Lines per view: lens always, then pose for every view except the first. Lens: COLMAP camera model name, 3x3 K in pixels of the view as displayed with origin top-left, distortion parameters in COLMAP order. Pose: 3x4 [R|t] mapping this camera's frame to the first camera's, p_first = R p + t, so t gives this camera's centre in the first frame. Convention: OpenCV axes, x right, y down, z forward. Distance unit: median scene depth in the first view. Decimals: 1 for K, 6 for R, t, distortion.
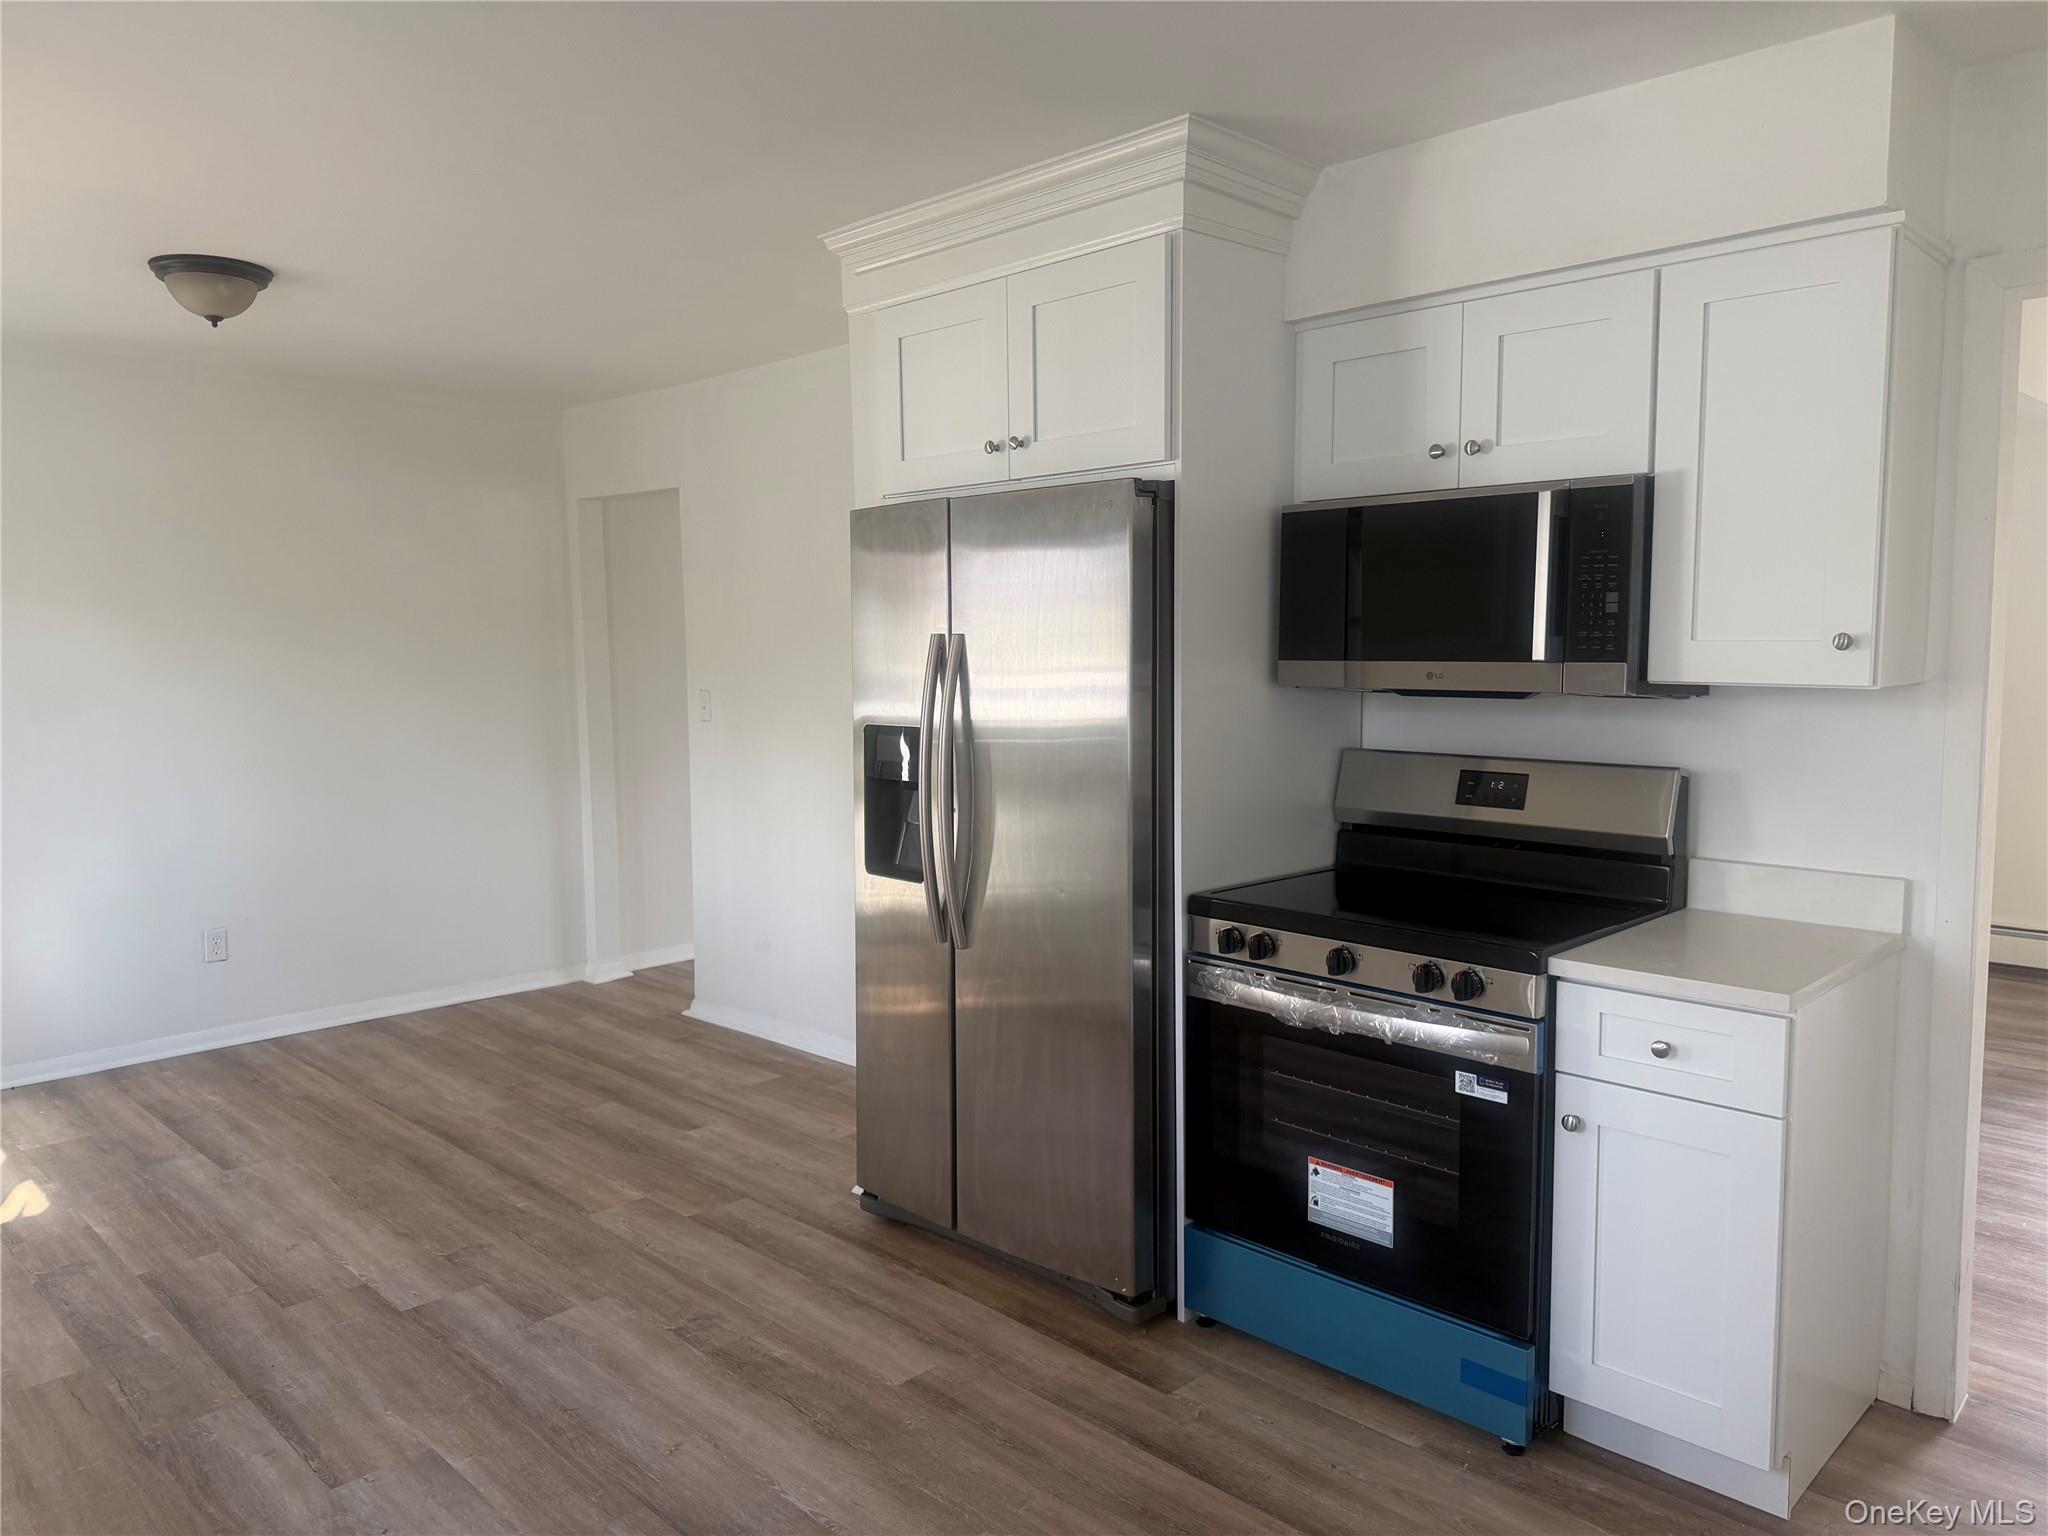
lens RADIAL K [[1440.6, 0, 1011.4], [0, 1440.6, 768.8], [0, 0, 1]] dist [0.050607, -0.033875]
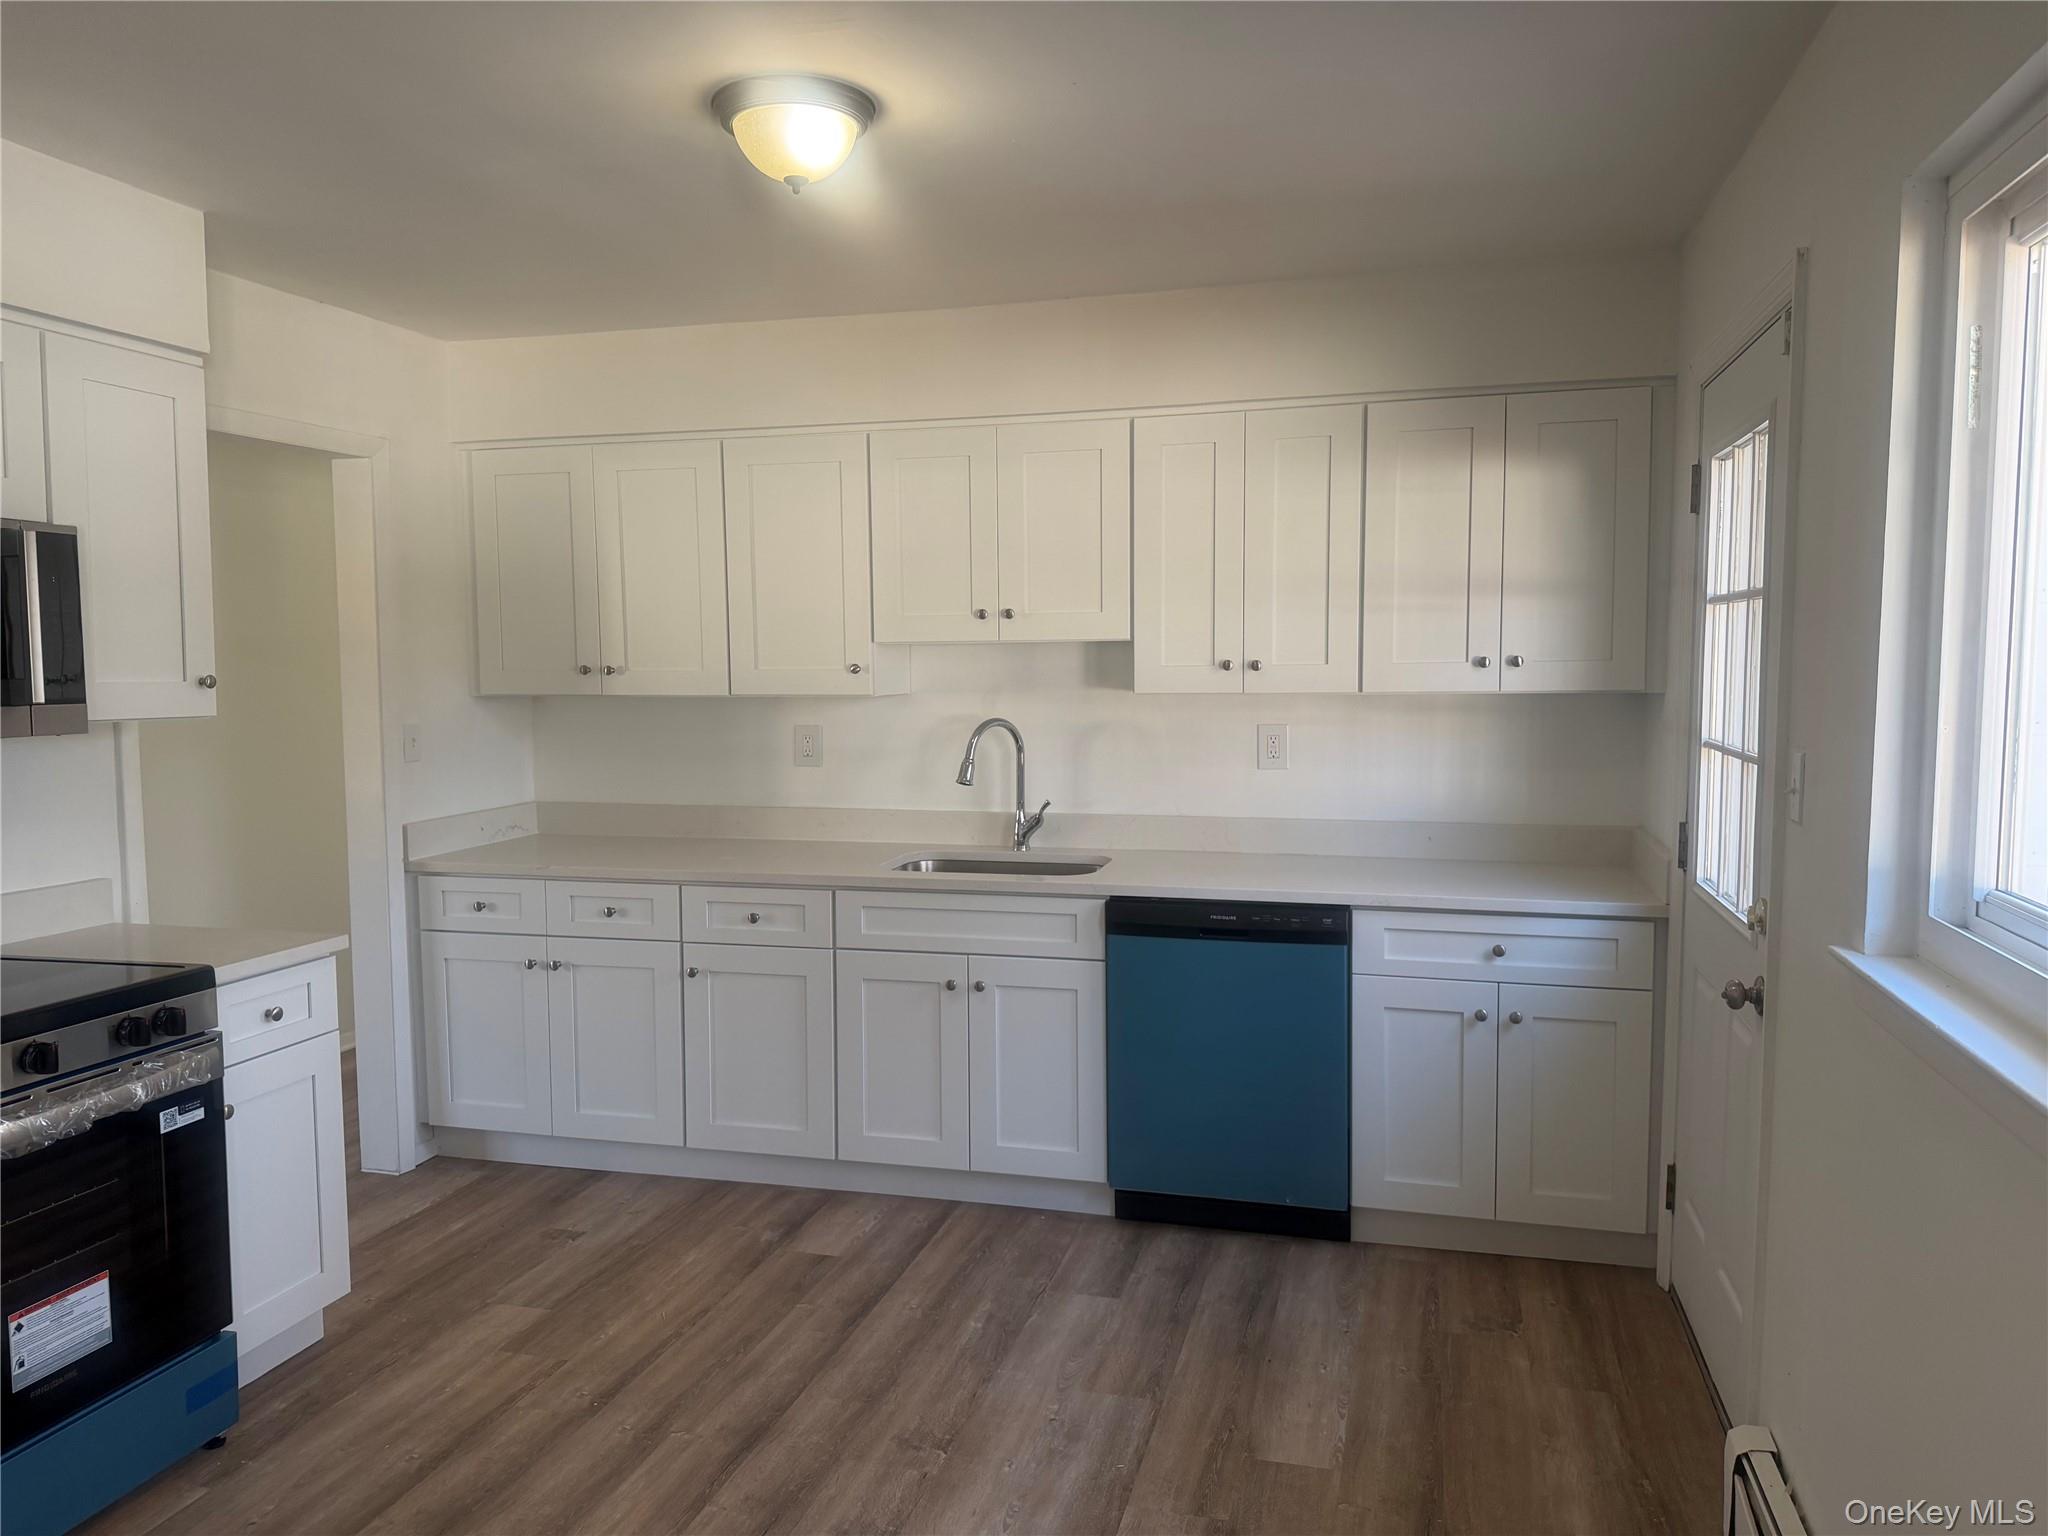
lens RADIAL K [[1440.6, 0, 1030.8], [0, 1440.6, 764.3], [0, 0, 1]] dist [0.050607, -0.033875]
pose [[-0.505396, -0.044304, 0.861749, -0.735166], [0.094046, 0.989904, 0.106048, -0.067765], [-0.857747, 0.134640, -0.496127, 0.825504]]
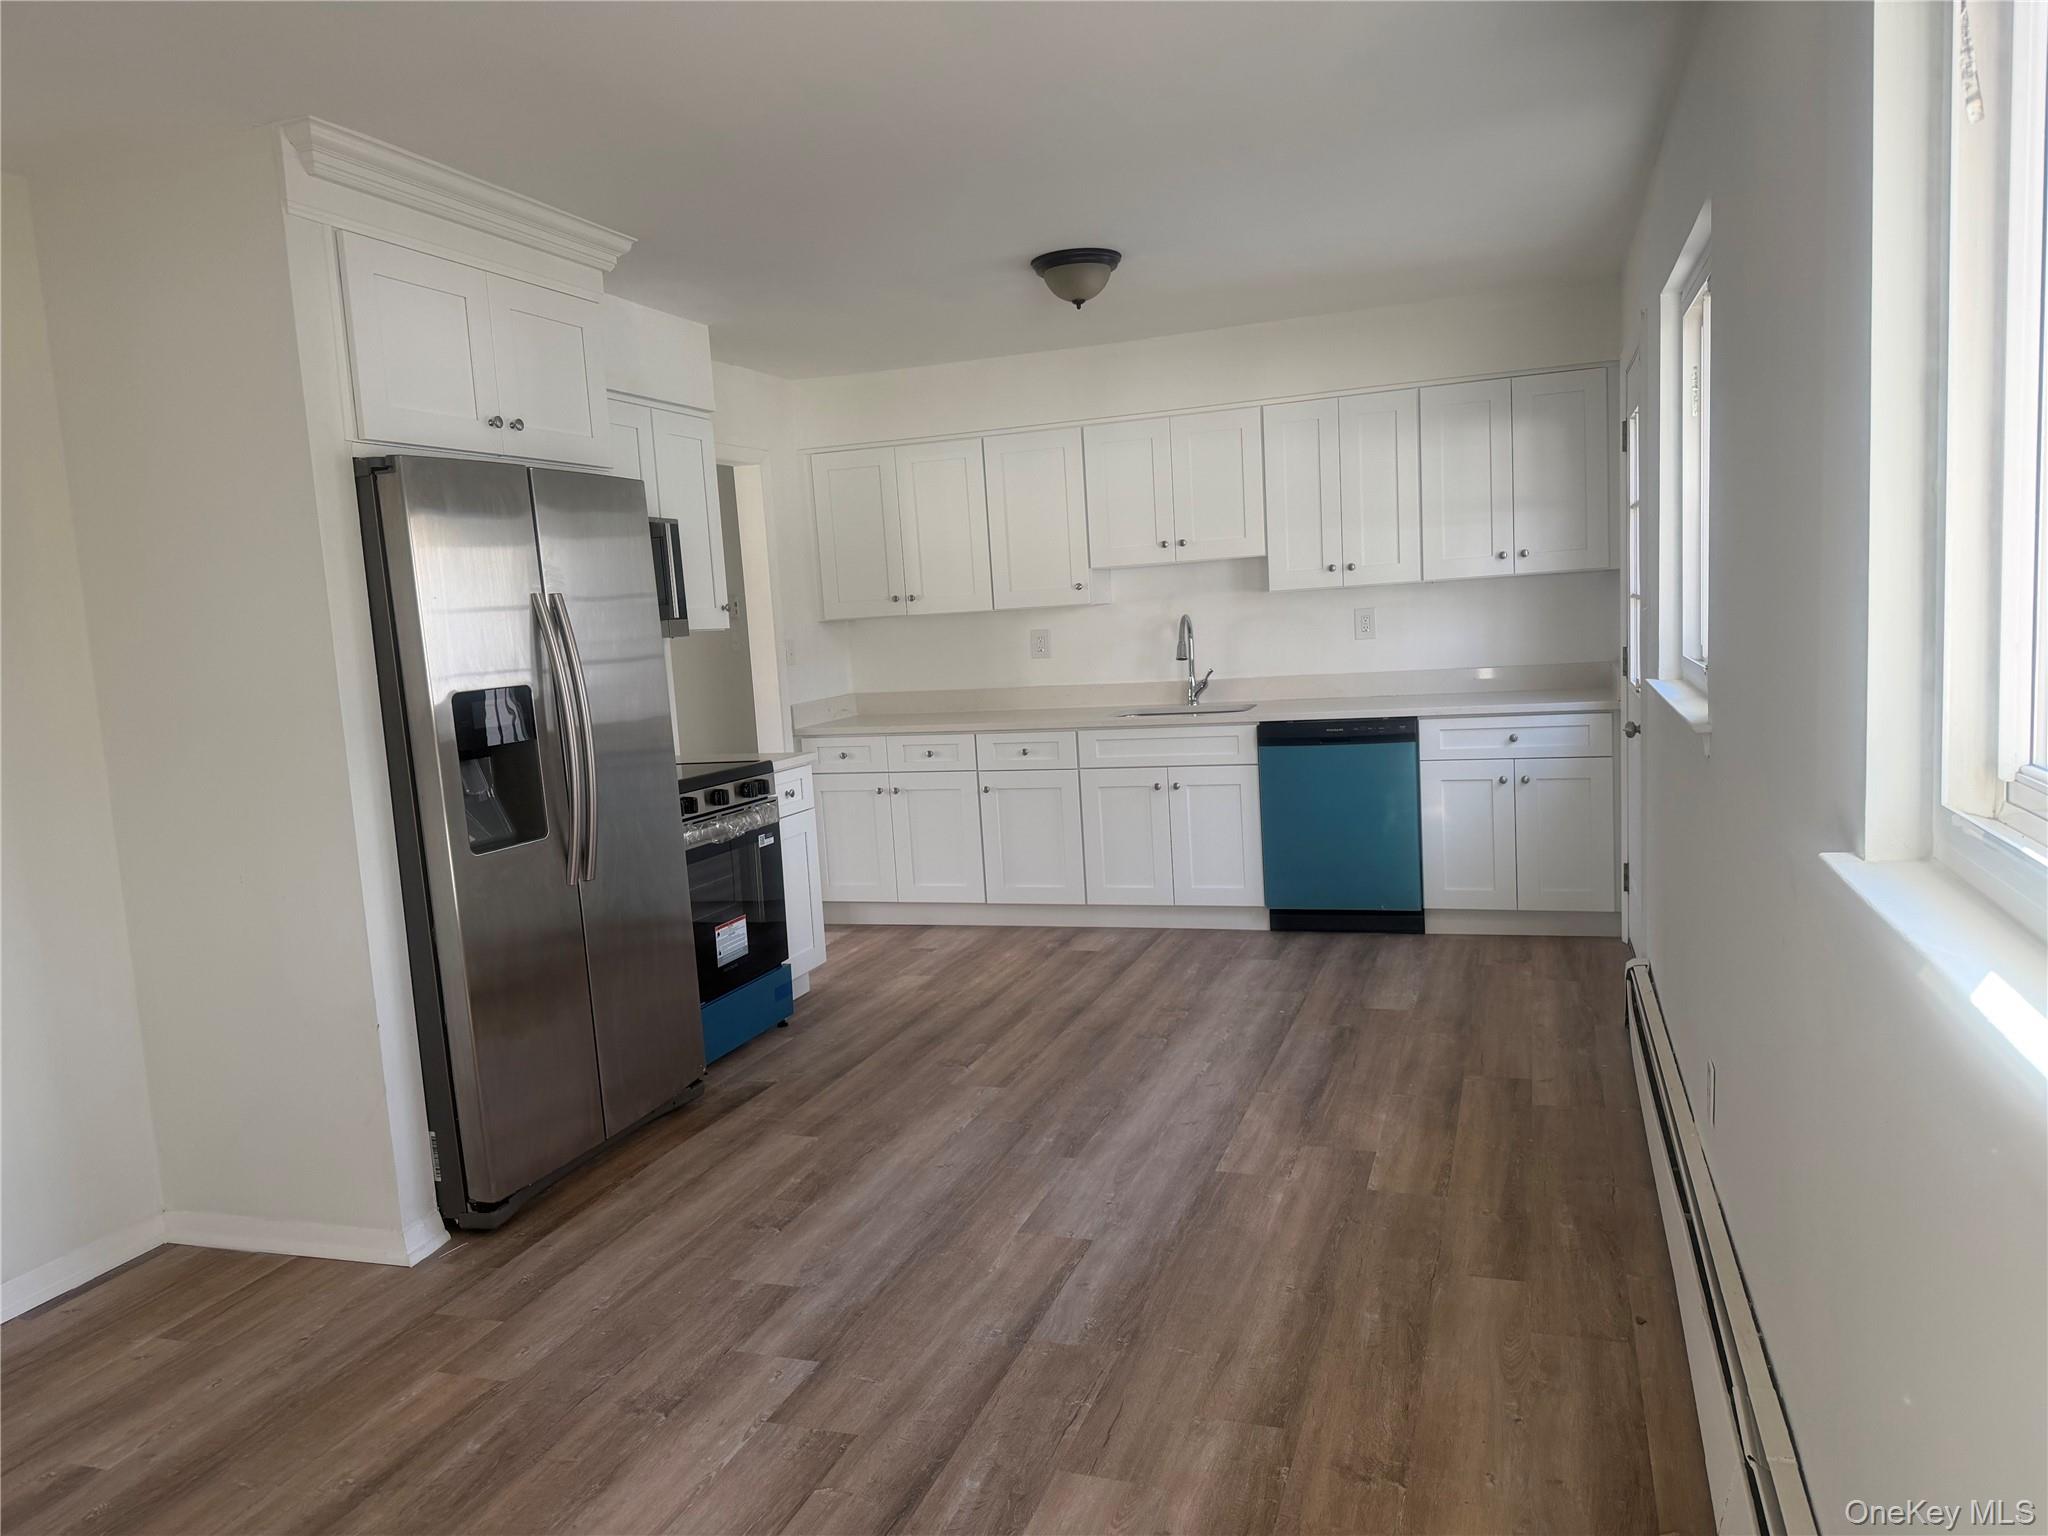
lens RADIAL K [[1440.6, 0, 1009.3], [0, 1440.6, 800.4], [0, 0, 1]] dist [0.050607, -0.033875]
pose [[-0.435907, -0.074343, 0.896916, -1.282663], [0.149774, 0.976693, 0.153746, -0.061471], [-0.887442, 0.201354, -0.414613, 1.273321]]
